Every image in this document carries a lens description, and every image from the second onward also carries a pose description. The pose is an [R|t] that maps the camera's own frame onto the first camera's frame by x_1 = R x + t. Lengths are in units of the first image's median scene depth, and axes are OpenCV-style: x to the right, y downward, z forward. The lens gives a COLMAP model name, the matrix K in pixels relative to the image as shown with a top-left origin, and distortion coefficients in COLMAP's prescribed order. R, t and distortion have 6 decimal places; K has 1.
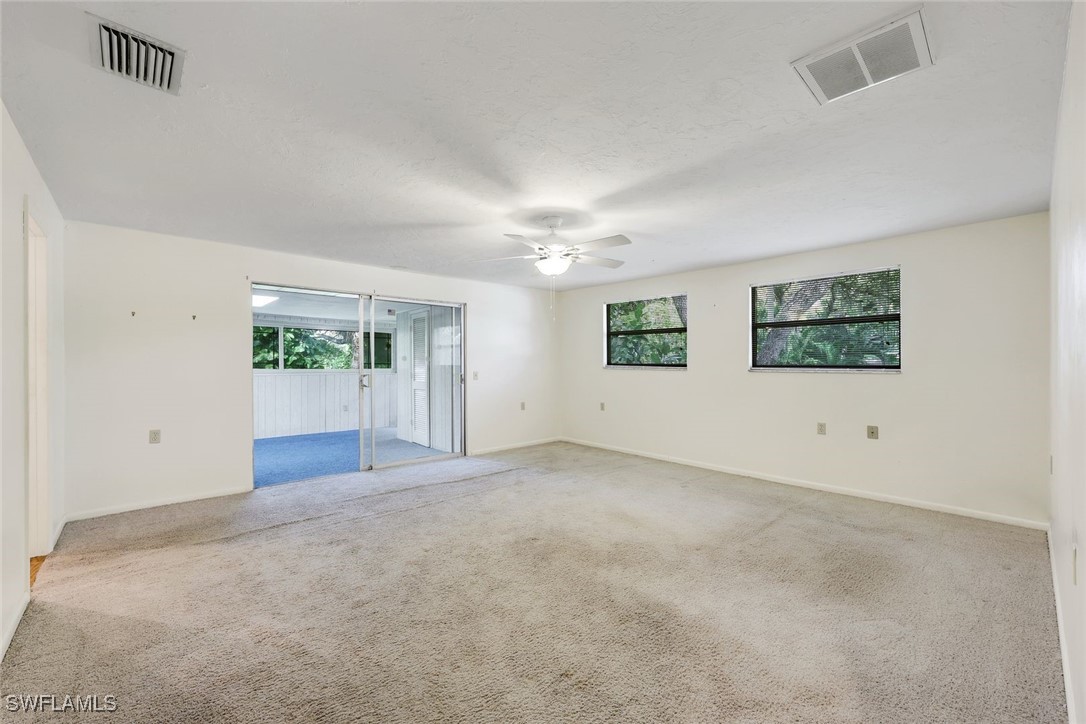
lens RADIAL K [[439.3, 0, 542.0], [0, 439.3, 358.4], [0, 0, 1]] dist [0.001671, 0.000159]
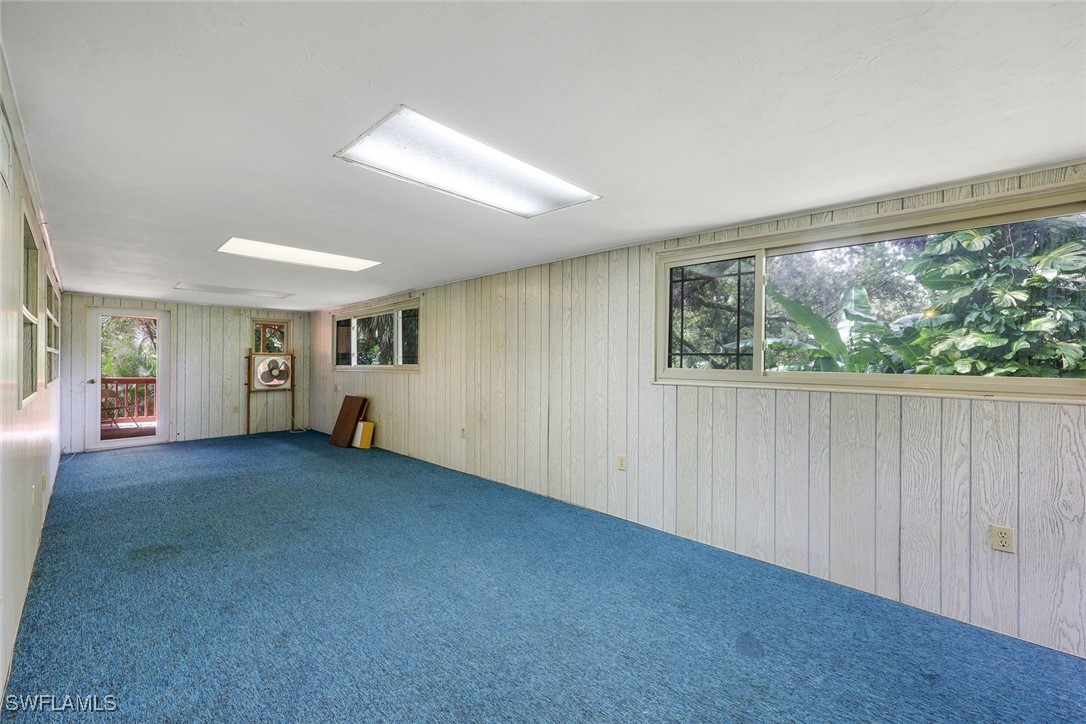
lens RADIAL K [[439.3, 0, 542.0], [0, 439.3, 358.4], [0, 0, 1]] dist [0.001671, 0.000159]
pose [[0.055889, 0.008596, -0.998400, -0.147956], [0.004920, 0.999948, 0.008885, 0.006690], [0.998425, -0.005408, 0.055844, 0.492153]]
